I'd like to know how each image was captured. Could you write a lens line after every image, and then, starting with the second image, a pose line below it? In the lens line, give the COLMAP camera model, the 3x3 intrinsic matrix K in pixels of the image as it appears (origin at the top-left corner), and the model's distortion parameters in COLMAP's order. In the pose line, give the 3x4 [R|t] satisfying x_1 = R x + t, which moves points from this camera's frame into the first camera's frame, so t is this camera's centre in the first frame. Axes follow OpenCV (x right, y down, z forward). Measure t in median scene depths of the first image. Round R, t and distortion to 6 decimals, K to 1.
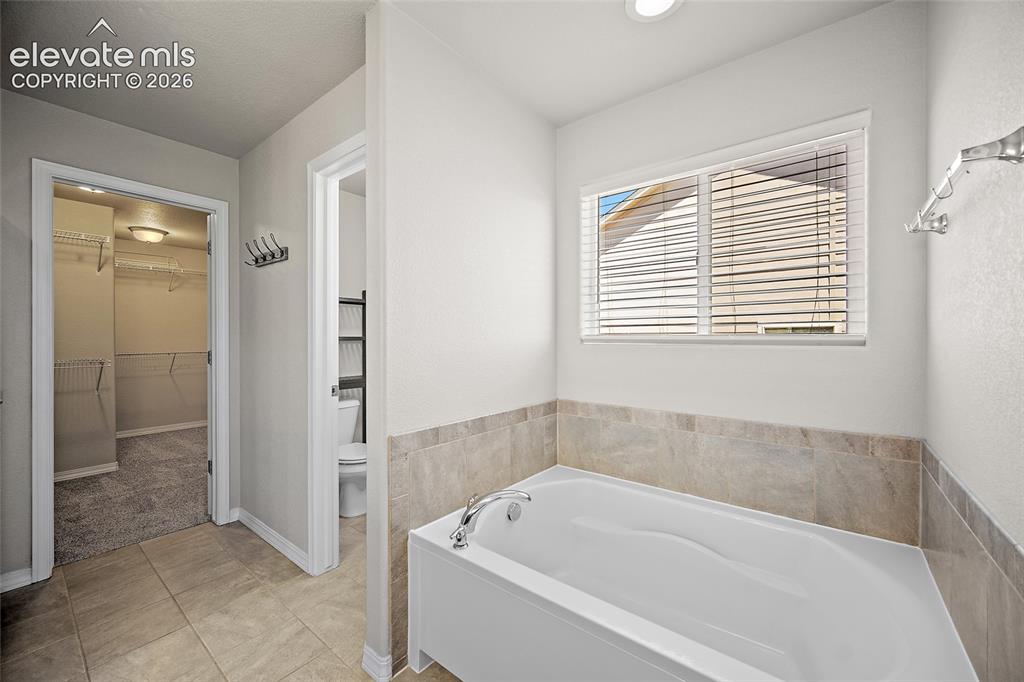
lens RADIAL K [[403.0, 0, 508.3], [0, 403.0, 337.7], [0, 0, 1]] dist [-0.002075, -0.000578]
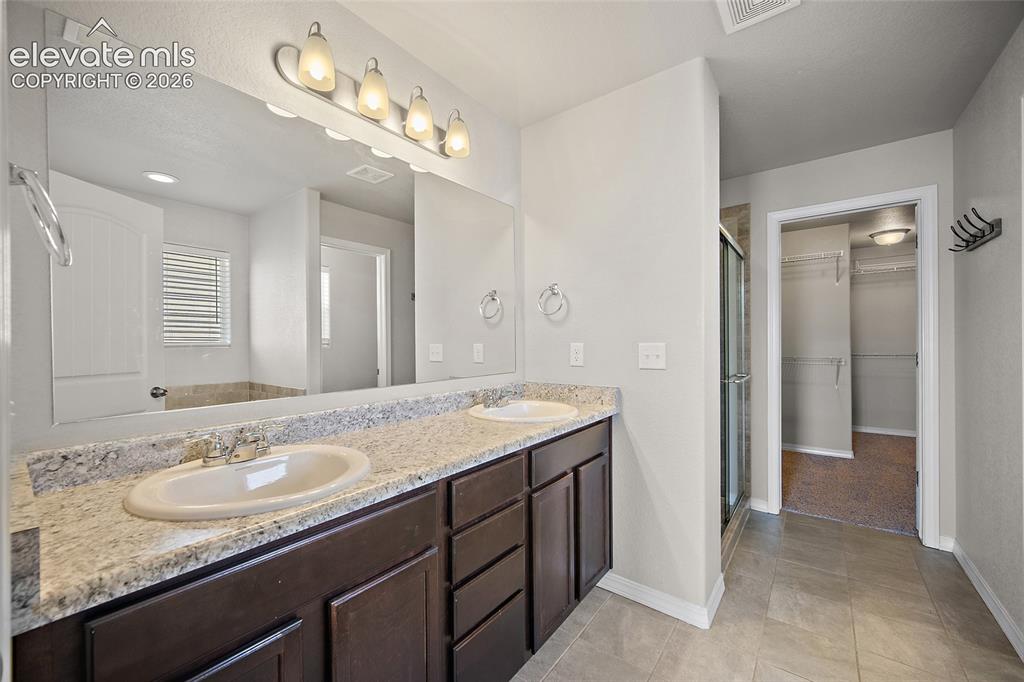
lens RADIAL K [[403.0, 0, 510.5], [0, 403.0, 341.4], [0, 0, 1]] dist [-0.002075, -0.000578]
pose [[0.015837, 0.001537, -0.999873, 0.191464], [0.002265, 0.999996, 0.001573, 0.003422], [0.999872, -0.002289, 0.015833, 0.061092]]
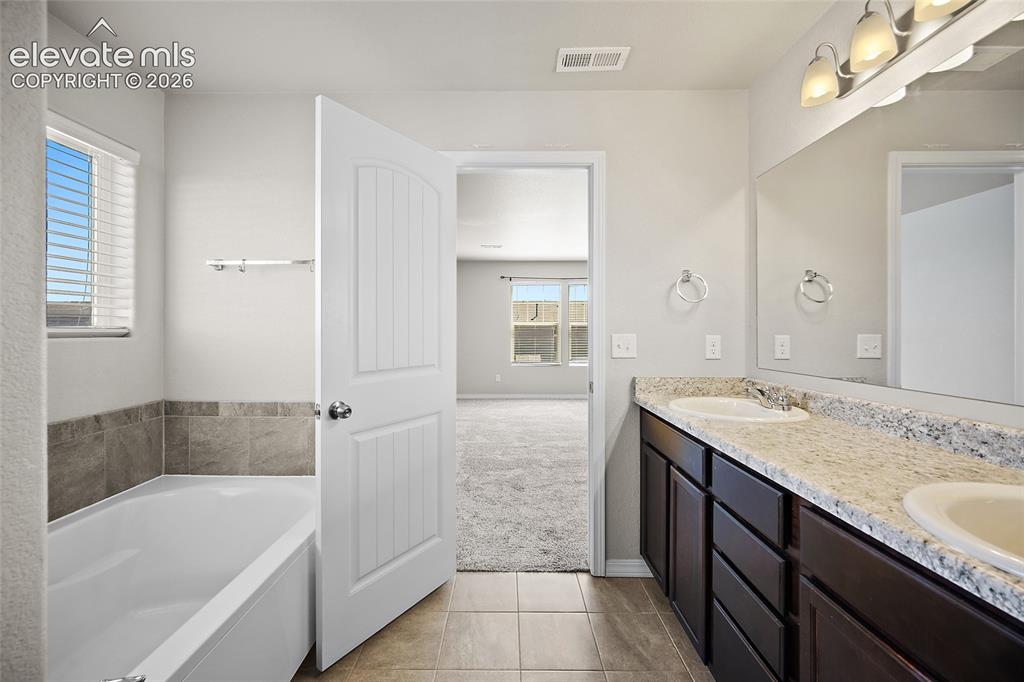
lens RADIAL K [[403.0, 0, 506.0], [0, 403.0, 330.3], [0, 0, 1]] dist [-0.002075, -0.000578]
pose [[-0.617806, 0.001197, 0.786329, -0.526841], [0.003703, 0.999992, 0.001386, 0.001830], [-0.786322, 0.003768, -0.617806, 0.548566]]
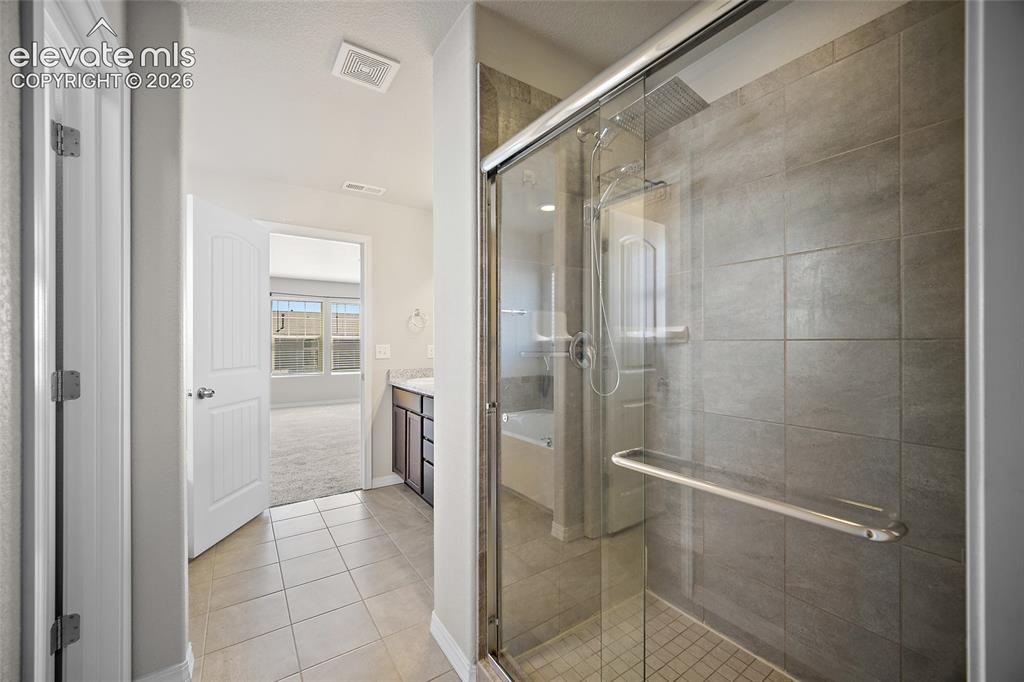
lens RADIAL K [[403.0, 0, 509.9], [0, 403.0, 340.1], [0, 0, 1]] dist [-0.002075, -0.000578]
pose [[-0.953820, 0.006434, 0.300311, -0.757200], [0.005919, 0.999979, -0.002623, 0.001763], [-0.300322, -0.000725, -0.953838, 0.886521]]
